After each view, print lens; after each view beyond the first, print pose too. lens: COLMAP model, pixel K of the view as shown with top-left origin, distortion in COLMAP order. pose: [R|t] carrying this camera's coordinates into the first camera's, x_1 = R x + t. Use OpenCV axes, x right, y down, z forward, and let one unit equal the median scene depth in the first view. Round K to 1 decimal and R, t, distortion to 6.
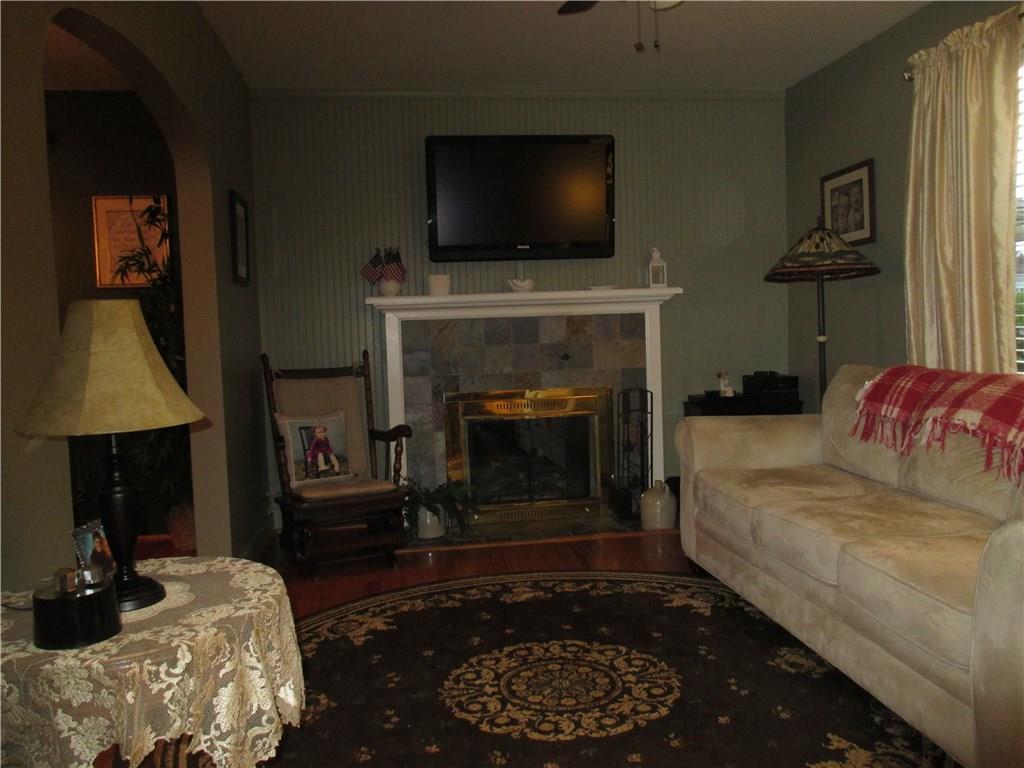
lens RADIAL K [[847.7, 0, 509.7], [0, 847.7, 382.6], [0, 0, 1]] dist [-0.013069, -0.007744]
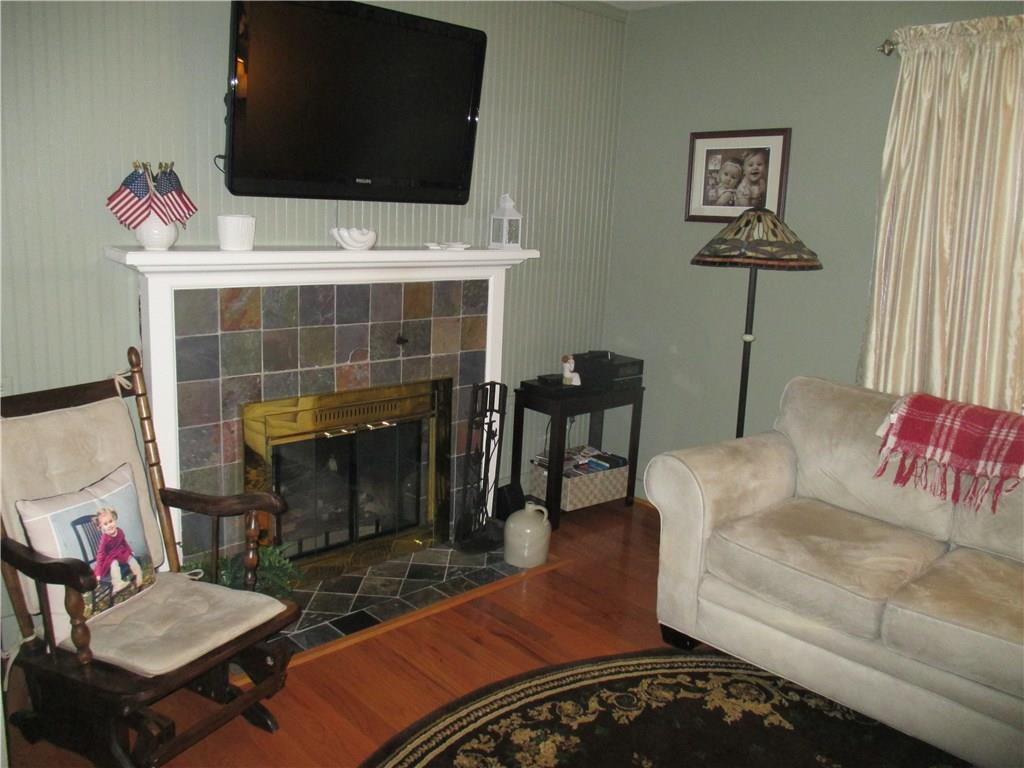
lens RADIAL K [[847.7, 0, 513.3], [0, 847.7, 383.7], [0, 0, 1]] dist [-0.013069, -0.007744]
pose [[0.804775, -0.049444, 0.591517, -0.327438], [-0.036361, 0.990547, 0.132268, -0.107286], [-0.592465, -0.127954, 0.795370, 0.433756]]
